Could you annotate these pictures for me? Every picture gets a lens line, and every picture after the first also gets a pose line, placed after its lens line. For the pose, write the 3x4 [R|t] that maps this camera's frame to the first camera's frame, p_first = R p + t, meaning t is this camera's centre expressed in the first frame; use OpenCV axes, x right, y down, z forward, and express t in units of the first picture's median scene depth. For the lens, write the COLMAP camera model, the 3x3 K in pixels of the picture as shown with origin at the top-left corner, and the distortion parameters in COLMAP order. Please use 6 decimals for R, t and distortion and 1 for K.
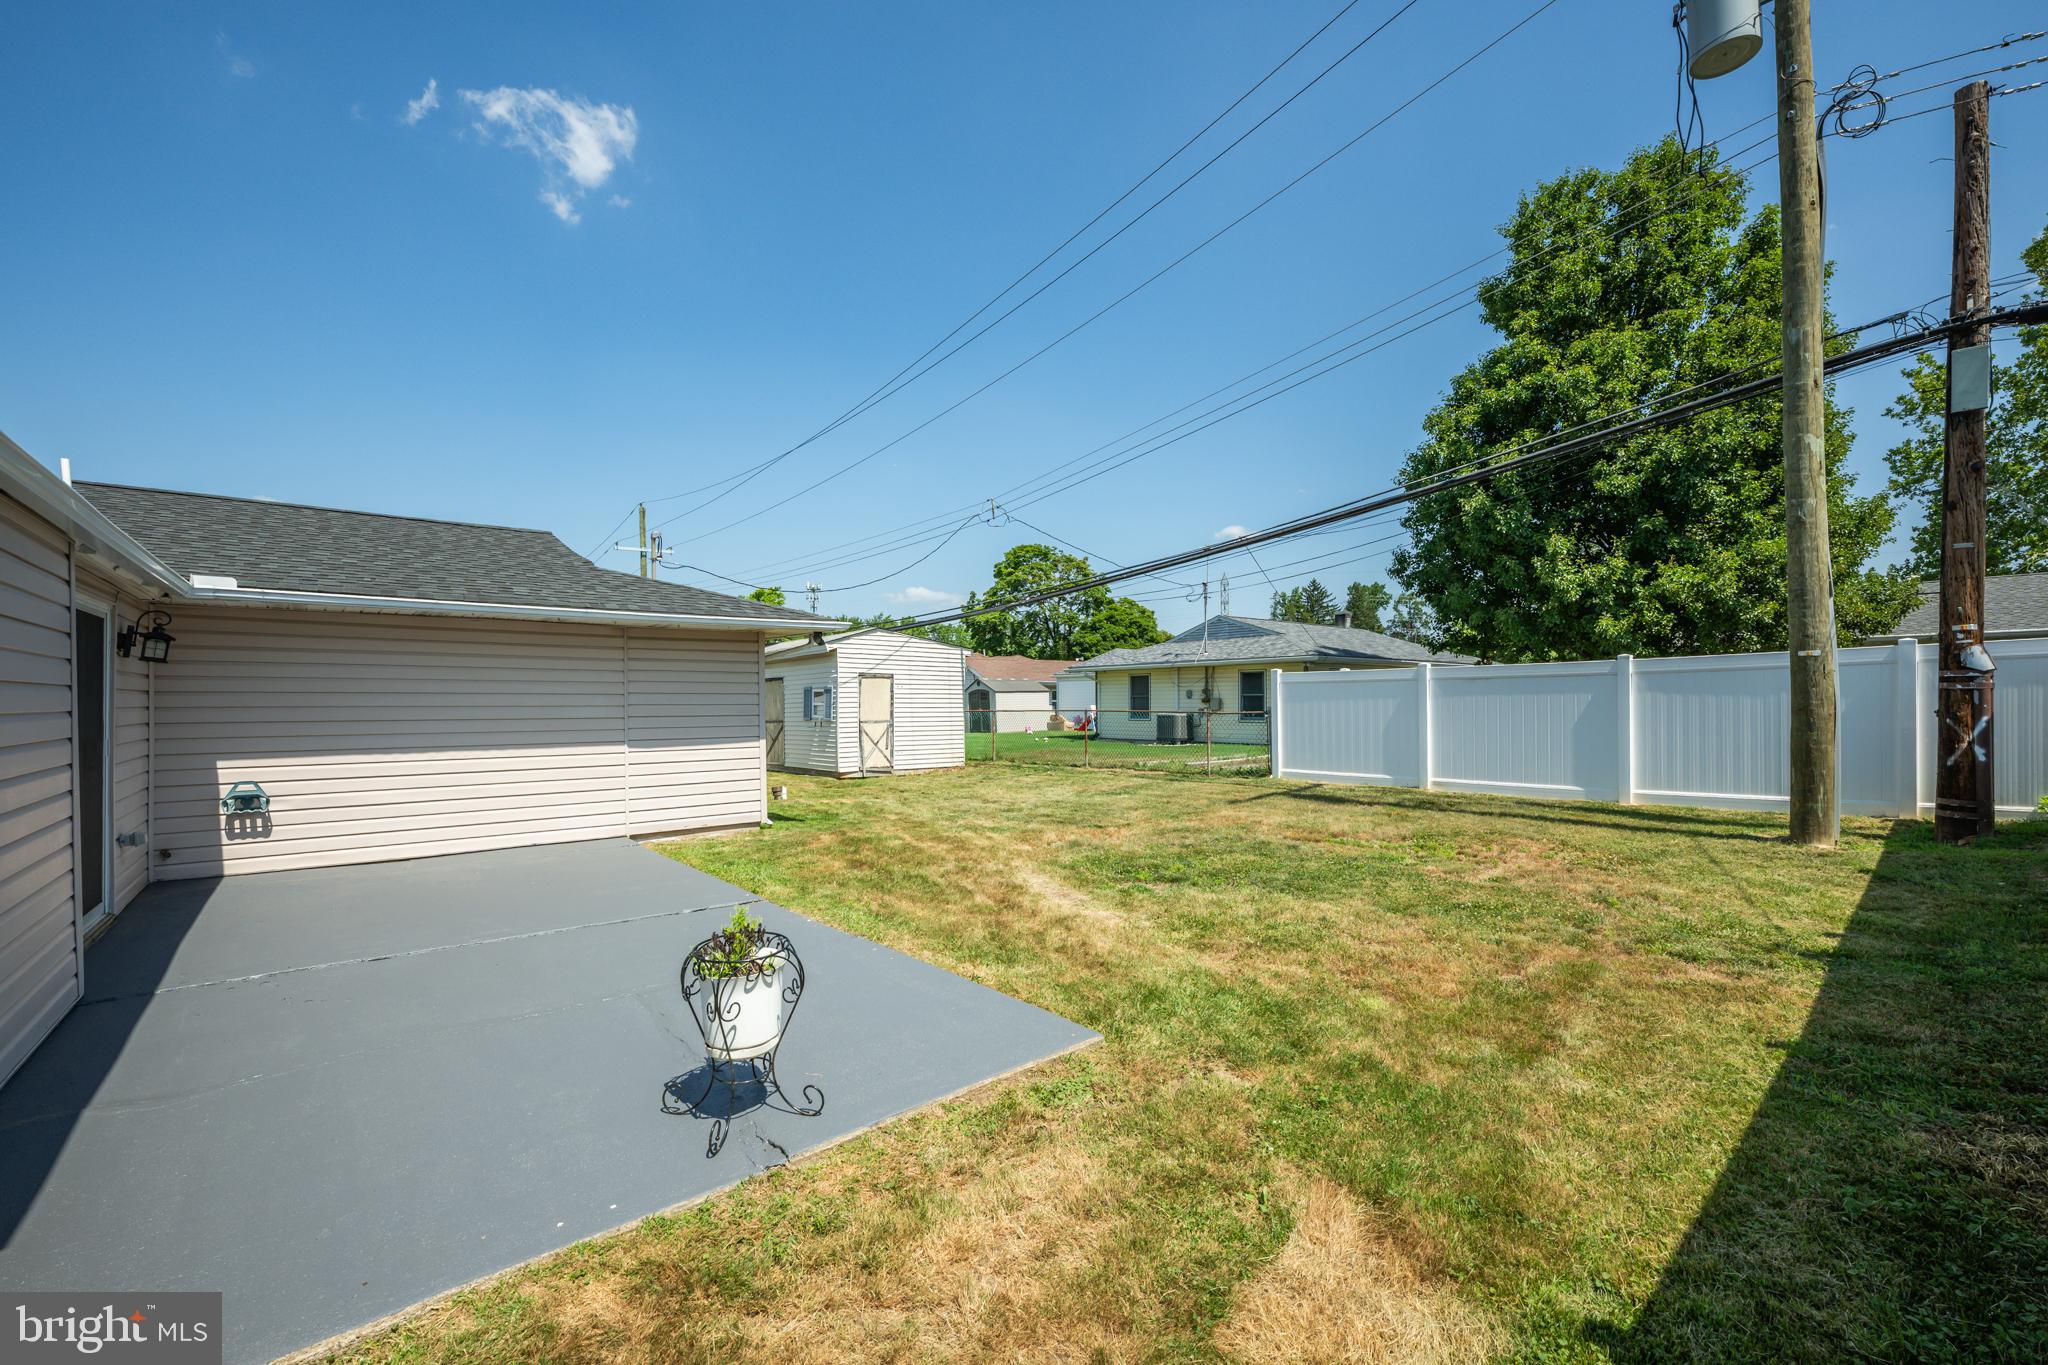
lens RADIAL K [[831.4, 0, 1024.0], [0, 831.4, 682.5], [0, 0, 1]] dist [0.002320, 0.000155]
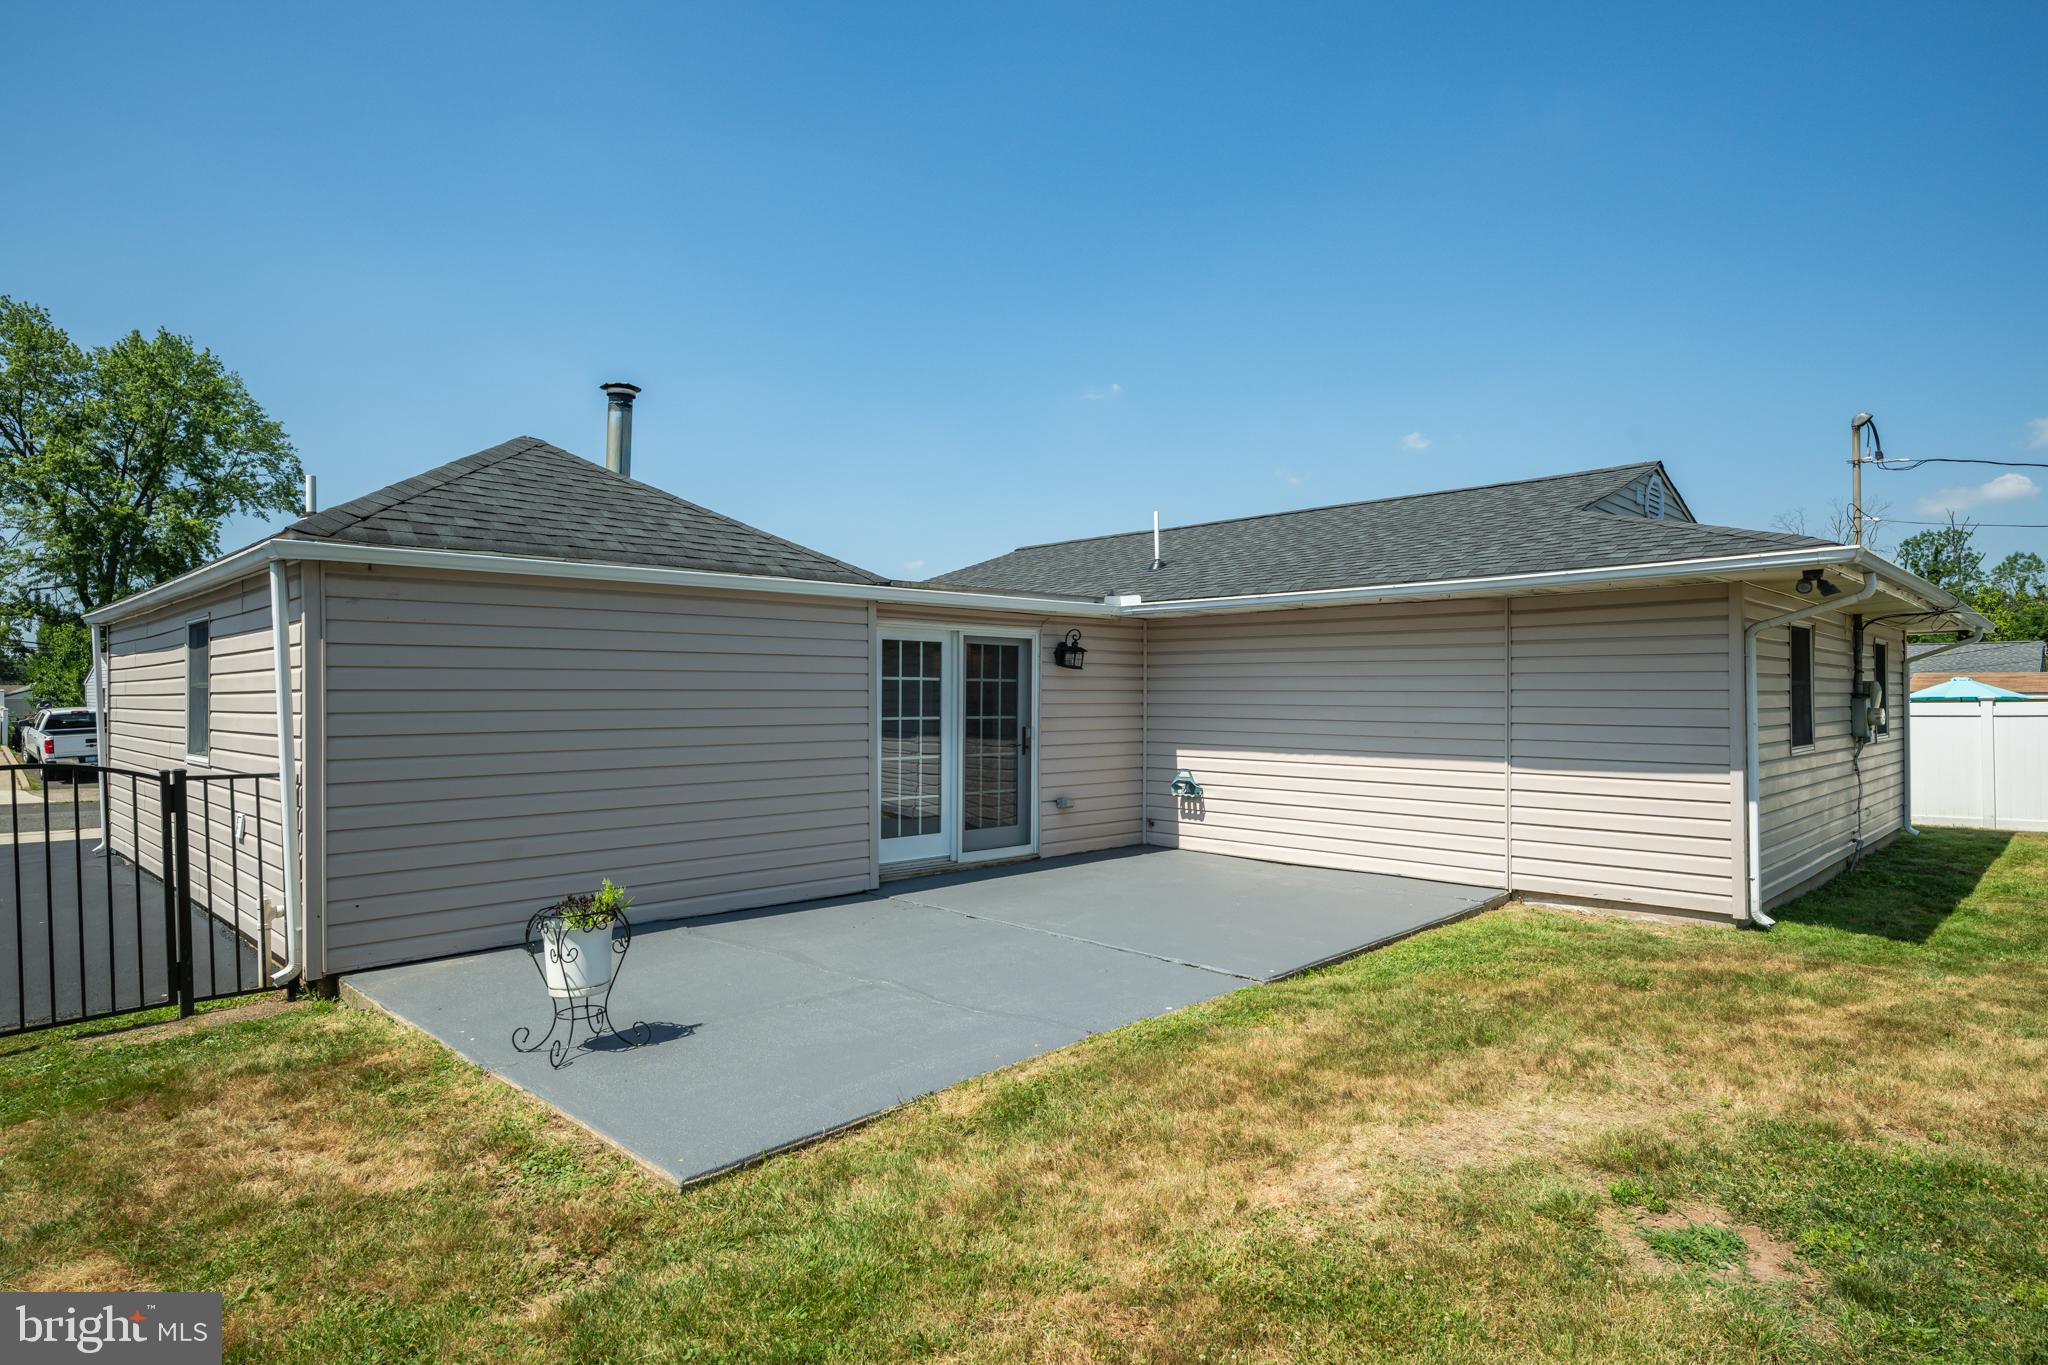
lens RADIAL K [[1114.2, 0, 1024.0], [0, 1114.2, 682.5], [0, 0, 1]] dist [-0.002215, 0.001207]
pose [[0.084521, -0.007251, -0.996395, 0.511746], [0.020222, 0.999780, -0.005560, 0.003499], [0.996216, -0.019679, 0.084649, 0.581552]]
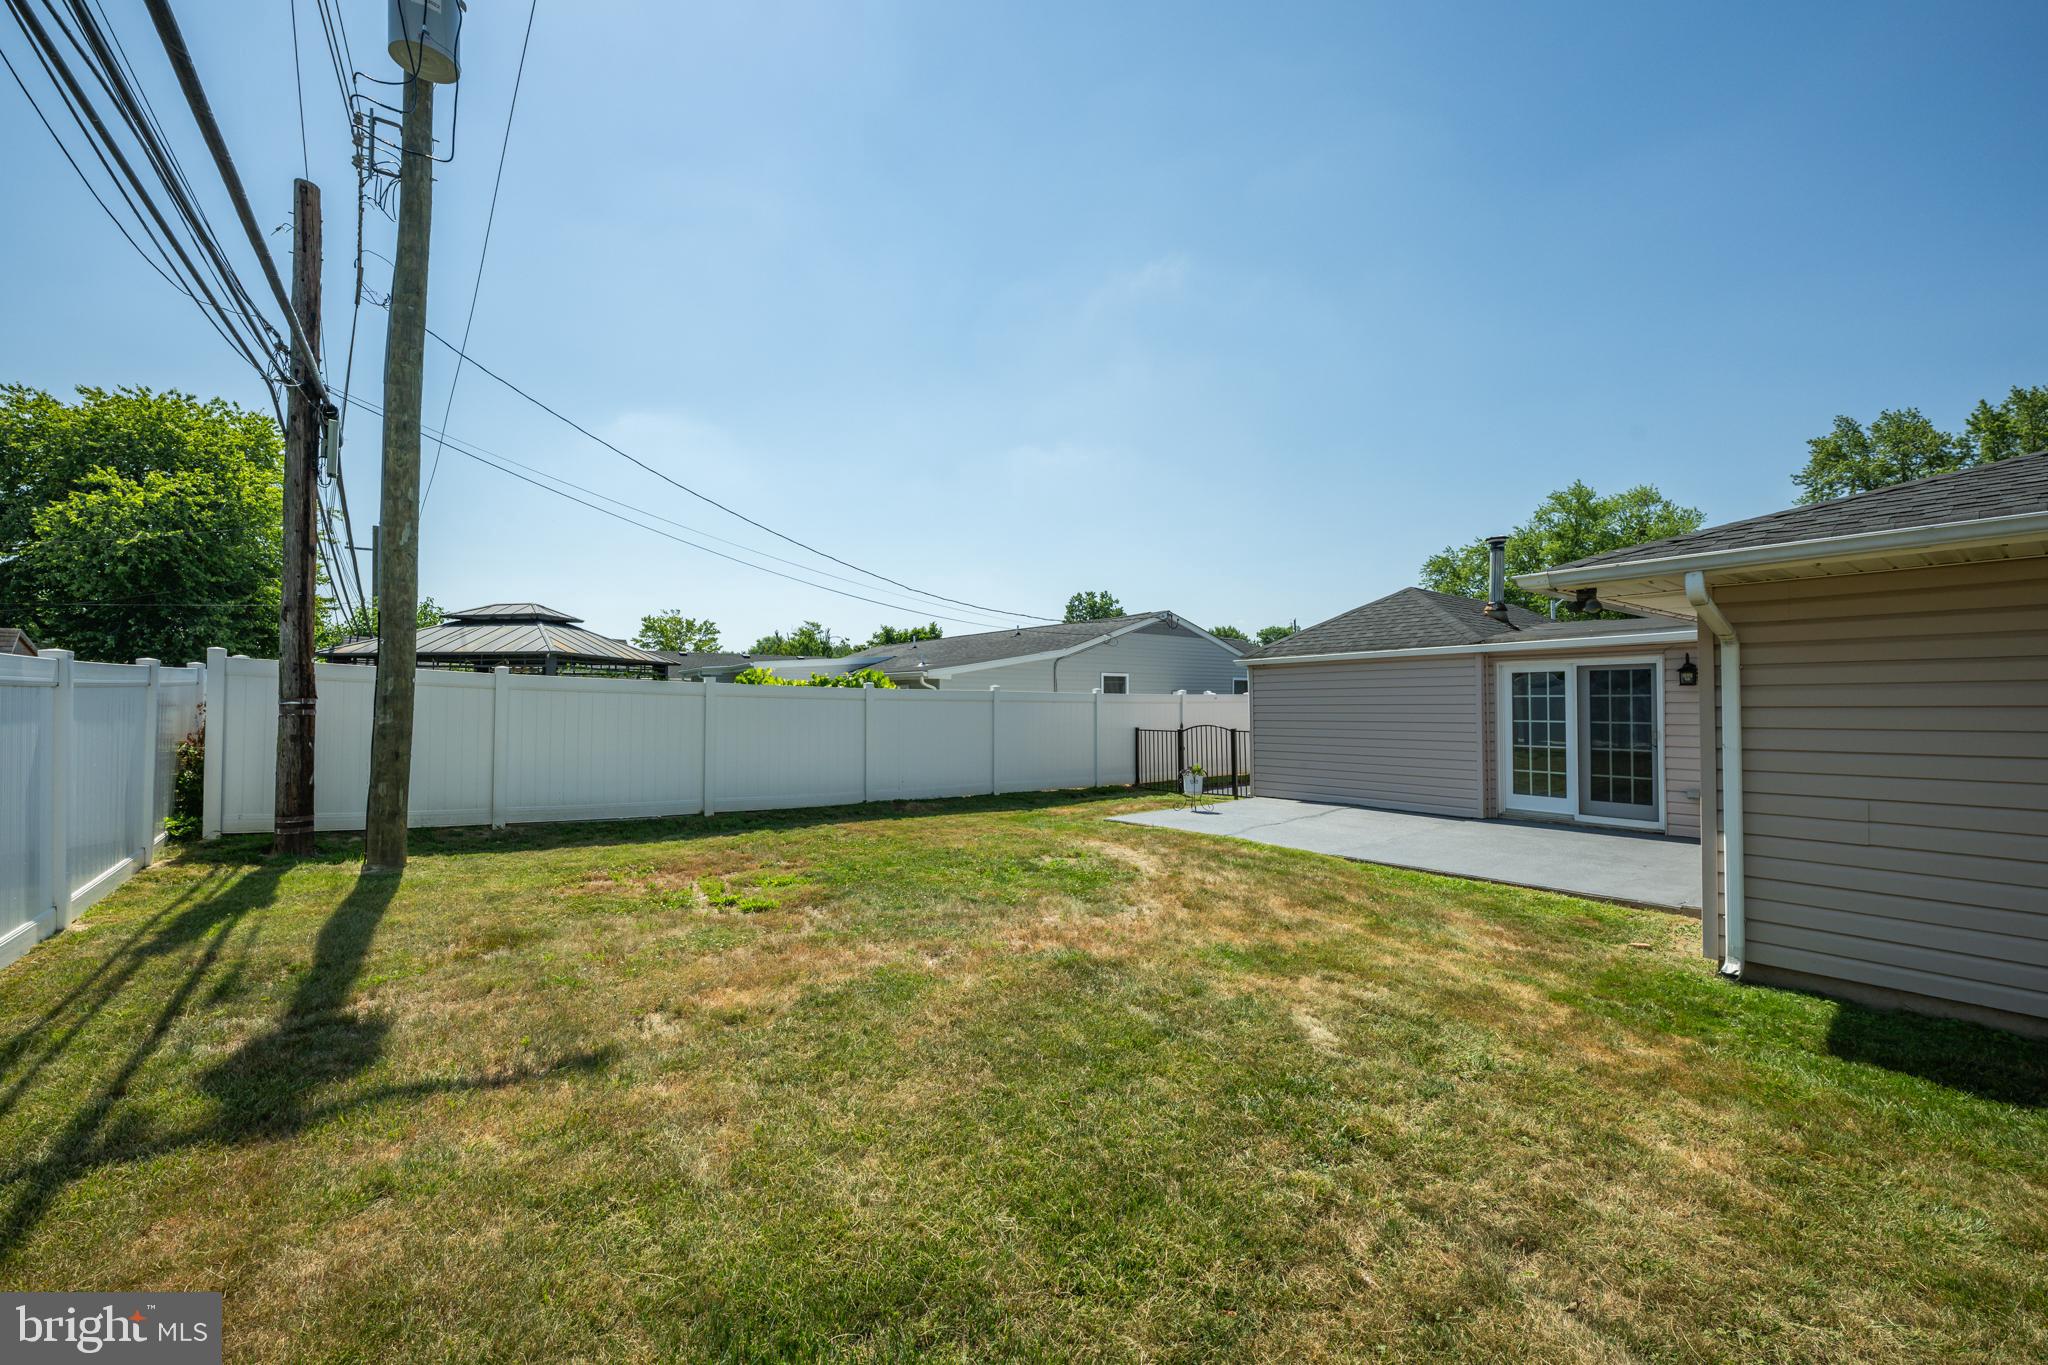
lens RADIAL K [[805.7, 0, 1026.6], [0, 805.7, 688.7], [0, 0, 1]] dist [-0.000529, -0.000219]
pose [[-0.998242, 0.011282, 0.058181, 0.100763], [0.009001, 0.999186, -0.039325, 0.023009], [-0.058578, -0.038732, -0.997531, 1.957373]]
